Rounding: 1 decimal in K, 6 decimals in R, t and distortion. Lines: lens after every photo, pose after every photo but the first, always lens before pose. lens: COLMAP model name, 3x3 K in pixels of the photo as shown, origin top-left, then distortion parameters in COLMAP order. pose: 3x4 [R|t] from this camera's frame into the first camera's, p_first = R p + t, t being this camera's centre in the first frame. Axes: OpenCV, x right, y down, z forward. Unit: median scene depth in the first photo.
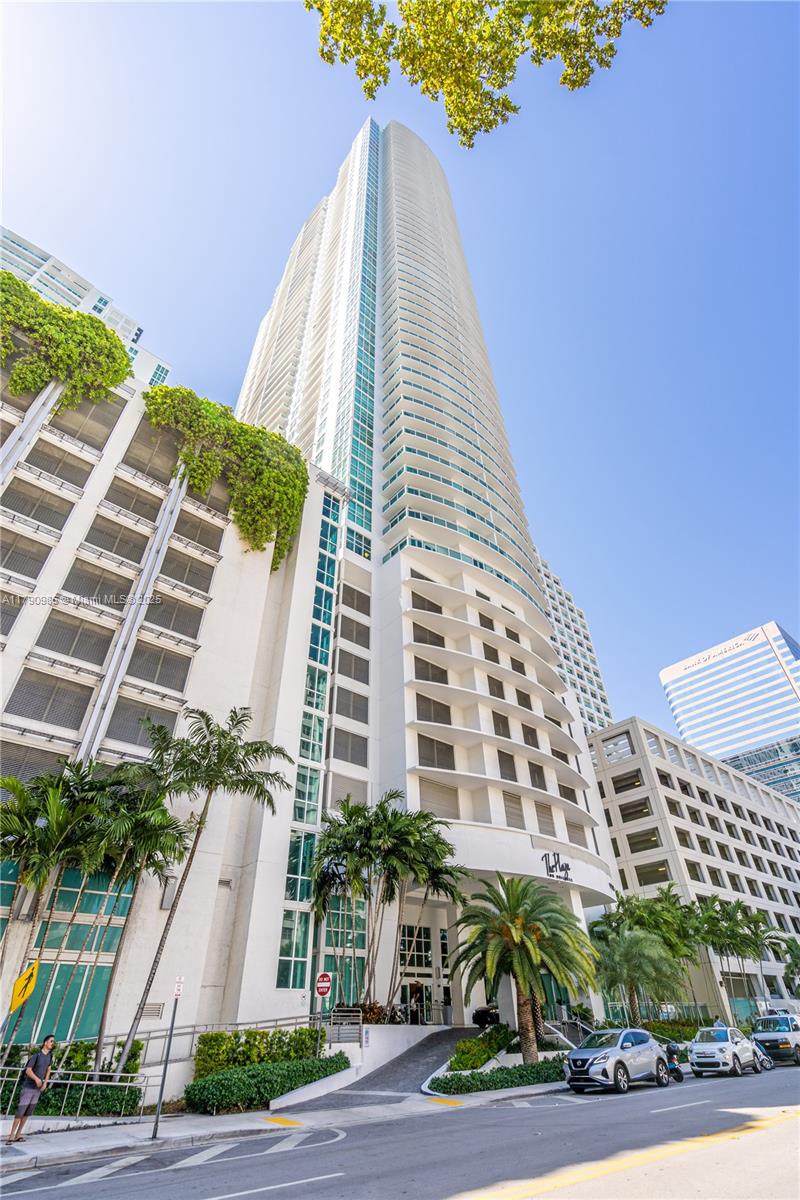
lens RADIAL K [[543.0, 0, 400.0], [0, 543.0, 600.0], [0, 0, 1]] dist [-0.002082, 0.000968]
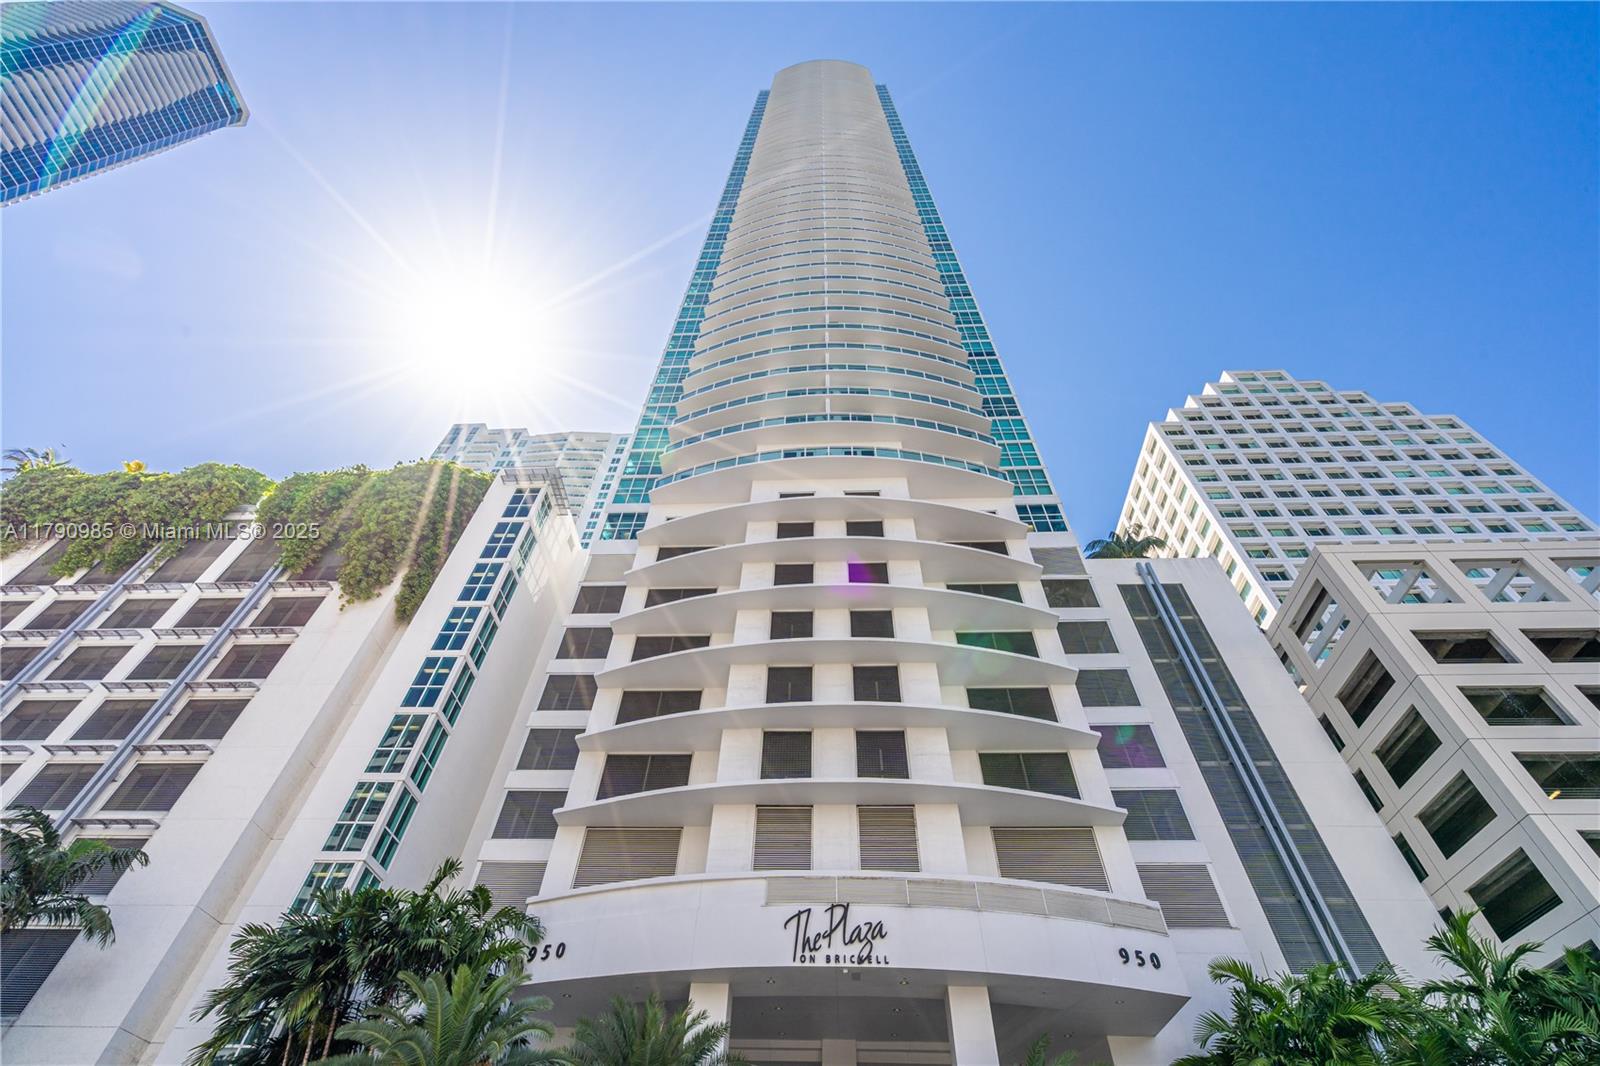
lens RADIAL K [[724.0, 0, 802.1], [0, 724.0, 540.9], [0, 0, 1]] dist [-0.002082, 0.000968]
pose [[0.720318, -0.495273, -0.485640, 0.709497], [0.396253, 0.868454, -0.297945, 0.379075], [0.569321, 0.022179, 0.821816, 0.499867]]
